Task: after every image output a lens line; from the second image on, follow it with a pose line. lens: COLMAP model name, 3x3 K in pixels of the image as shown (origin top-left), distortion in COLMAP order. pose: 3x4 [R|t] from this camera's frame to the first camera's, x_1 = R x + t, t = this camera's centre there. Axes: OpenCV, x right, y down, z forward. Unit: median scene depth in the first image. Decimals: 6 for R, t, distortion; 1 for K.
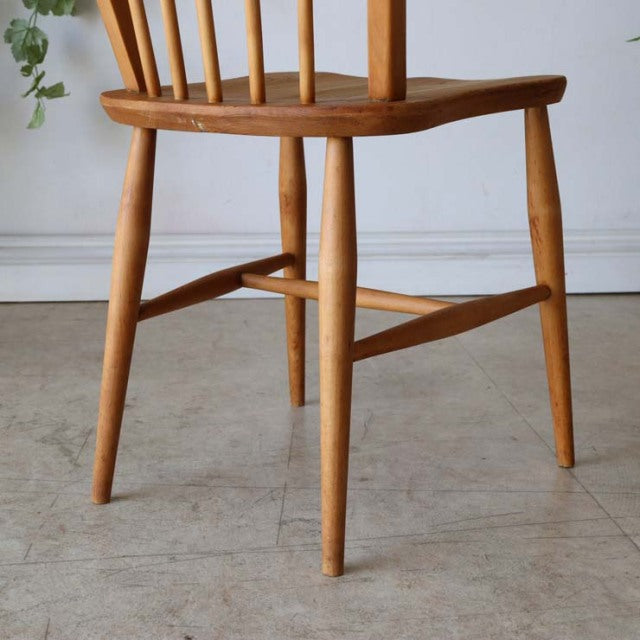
lens RADIAL K [[1252.2, 0, 320.0], [0, 1252.2, 320.0], [0, 0, 1]] dist [-0.033825, 0.444645]
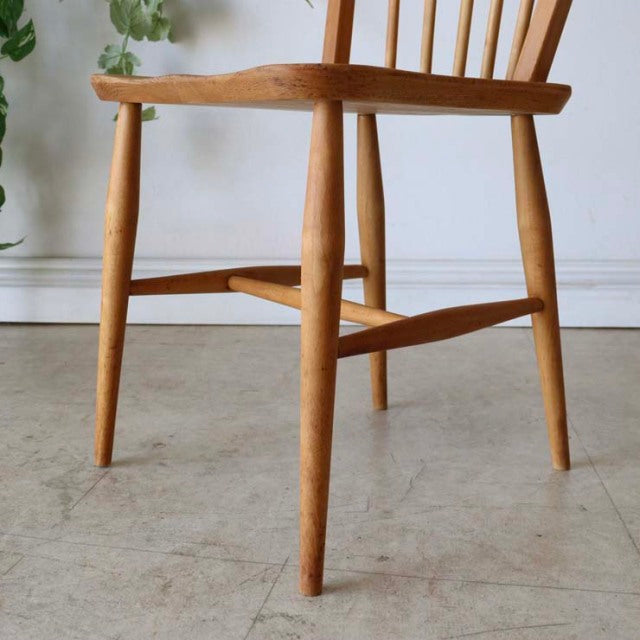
lens RADIAL K [[1030.9, 0, 320.0], [0, 1030.9, 320.0], [0, 0, 1]] dist [-0.090021, 0.185631]
pose [[0.984432, 0.022834, -0.174278, 0.096246], [-0.024925, 0.999641, -0.009821, -0.019006], [0.173991, 0.014012, 0.984648, 0.292174]]
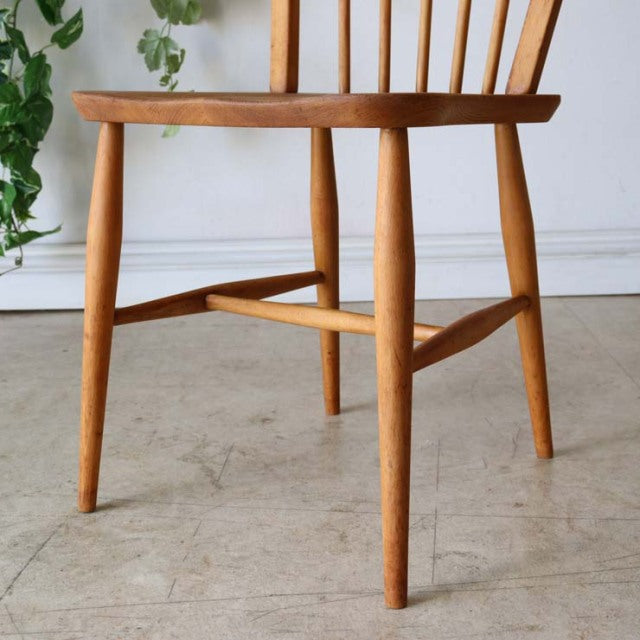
lens RADIAL K [[1163.7, 0, 320.0], [0, 1163.7, 320.0], [0, 0, 1]] dist [-0.038941, 0.161675]
pose [[0.995302, -0.009354, -0.096364, -0.025444], [0.010930, 0.999815, 0.015836, -0.025002], [0.096198, -0.016815, 0.995220, 0.101063]]
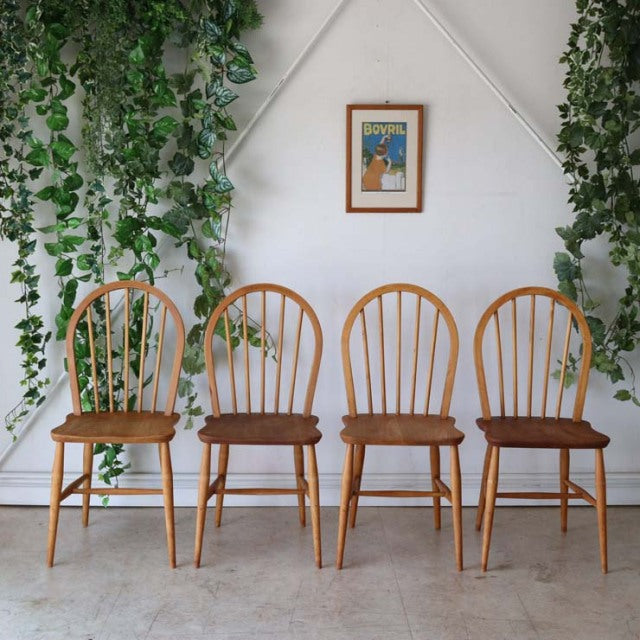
lens RADIAL K [[1391.6, 0, 320.0], [0, 1391.6, 307.3], [0, 0, 1]] dist [-0.026035, 0.664840]
pose [[0.998227, 0.014302, -0.057782, 0.166389], [-0.017905, 0.997894, -0.062338, -0.285192], [0.056769, 0.063263, 0.996381, -1.756352]]
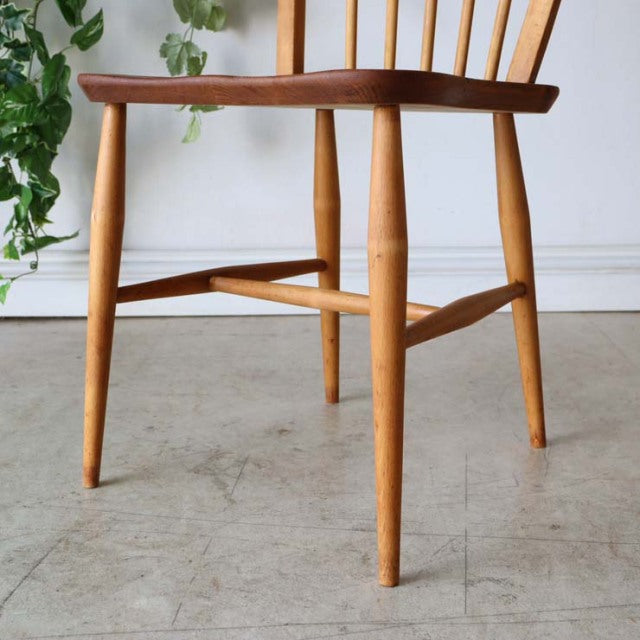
lens RADIAL K [[1090.3, 0, 320.0], [0, 1090.3, 320.0], [0, 0, 1]] dist [-0.023574, -0.005080]
pose [[0.994022, 0.004361, -0.109095, -0.041103], [-0.004800, 0.999981, -0.003761, -0.012086], [0.109077, 0.004263, 0.994024, 0.201335]]
